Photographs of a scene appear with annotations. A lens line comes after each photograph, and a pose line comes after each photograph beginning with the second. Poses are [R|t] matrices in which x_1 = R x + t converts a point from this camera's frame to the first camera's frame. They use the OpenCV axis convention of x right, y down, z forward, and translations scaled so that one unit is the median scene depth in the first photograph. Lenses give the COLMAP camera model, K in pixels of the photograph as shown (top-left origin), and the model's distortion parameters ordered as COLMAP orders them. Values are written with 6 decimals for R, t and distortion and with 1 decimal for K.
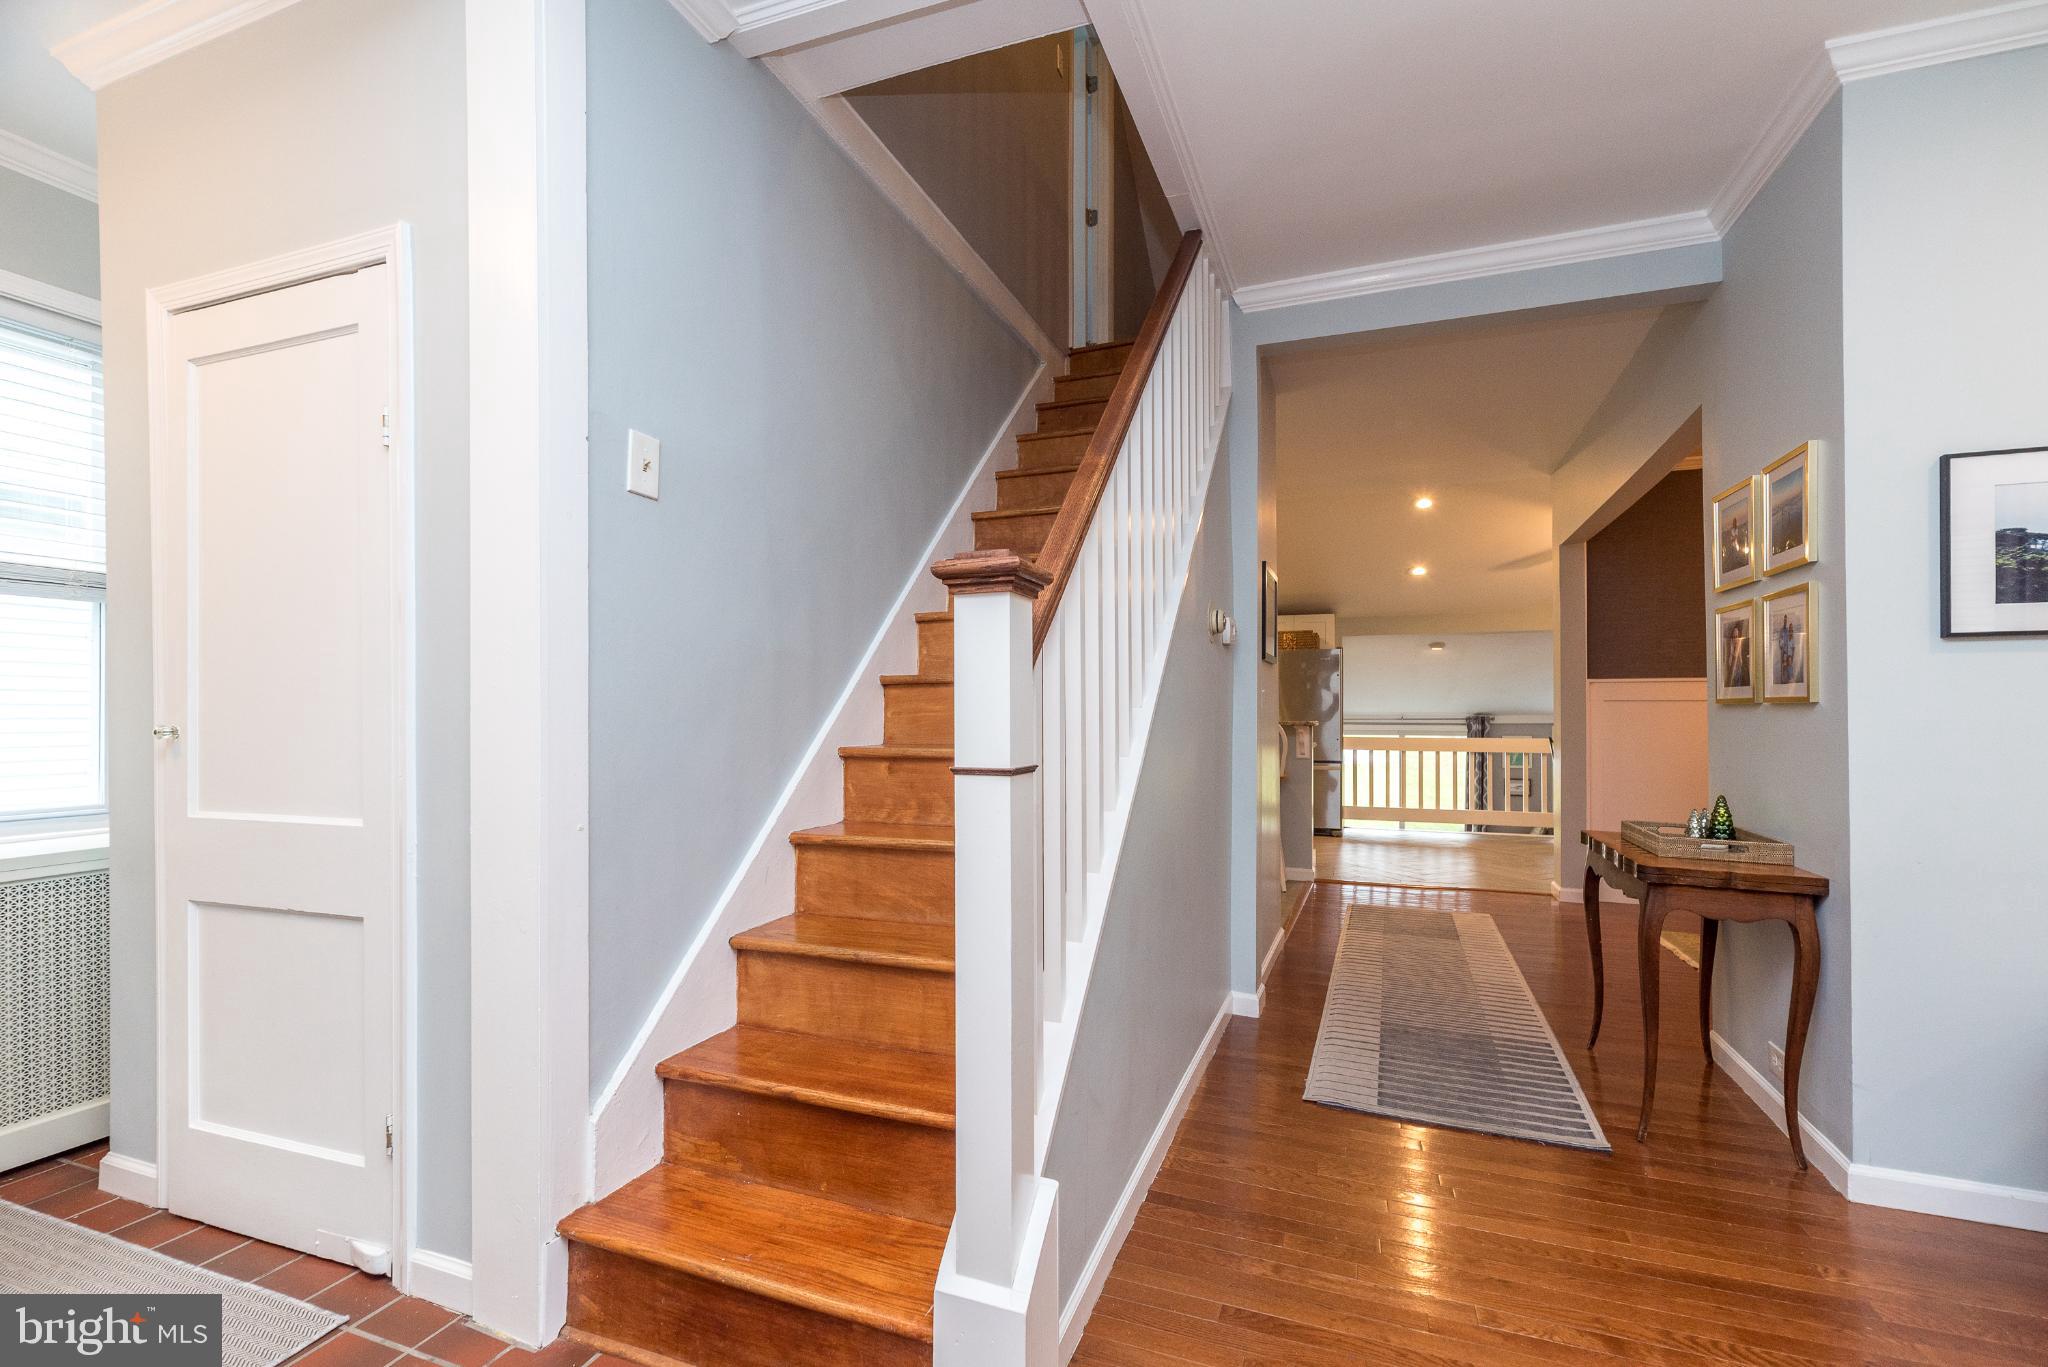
lens RADIAL K [[900.2, 0, 1018.6], [0, 900.2, 708.7], [0, 0, 1]] dist [0.011296, 0.000379]
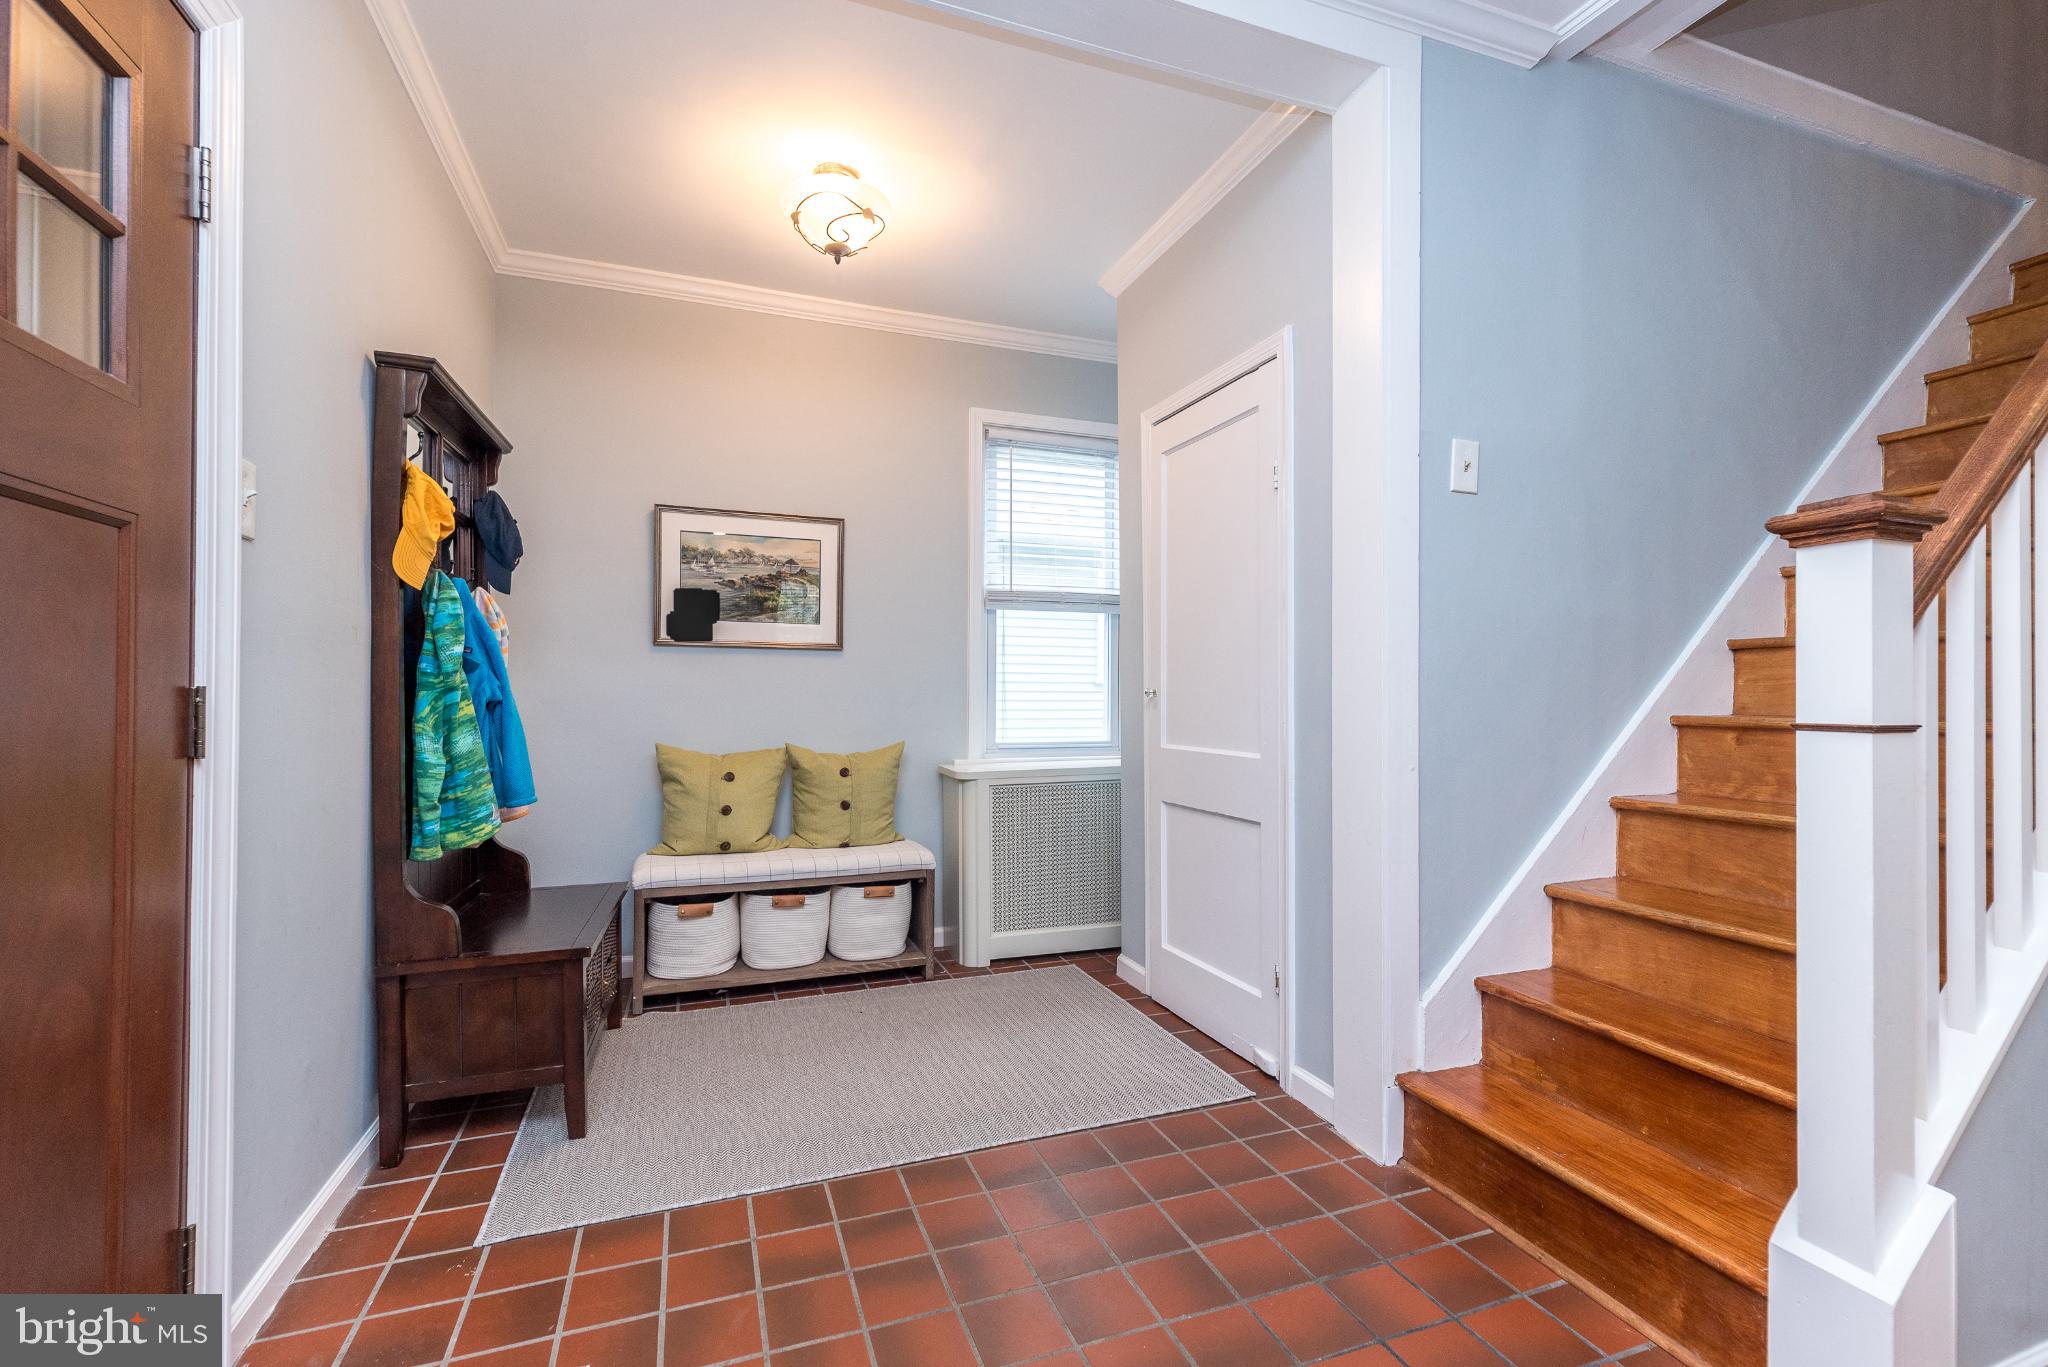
lens RADIAL K [[888.6, 0, 1018.8], [0, 888.6, 690.2], [0, 0, 1]] dist [0.002260, 0.000137]
pose [[0.662148, 0.002435, -0.749369, 0.069288], [-0.000823, 0.999996, 0.002521, 0.019432], [0.749373, -0.001052, 0.662148, -0.204453]]
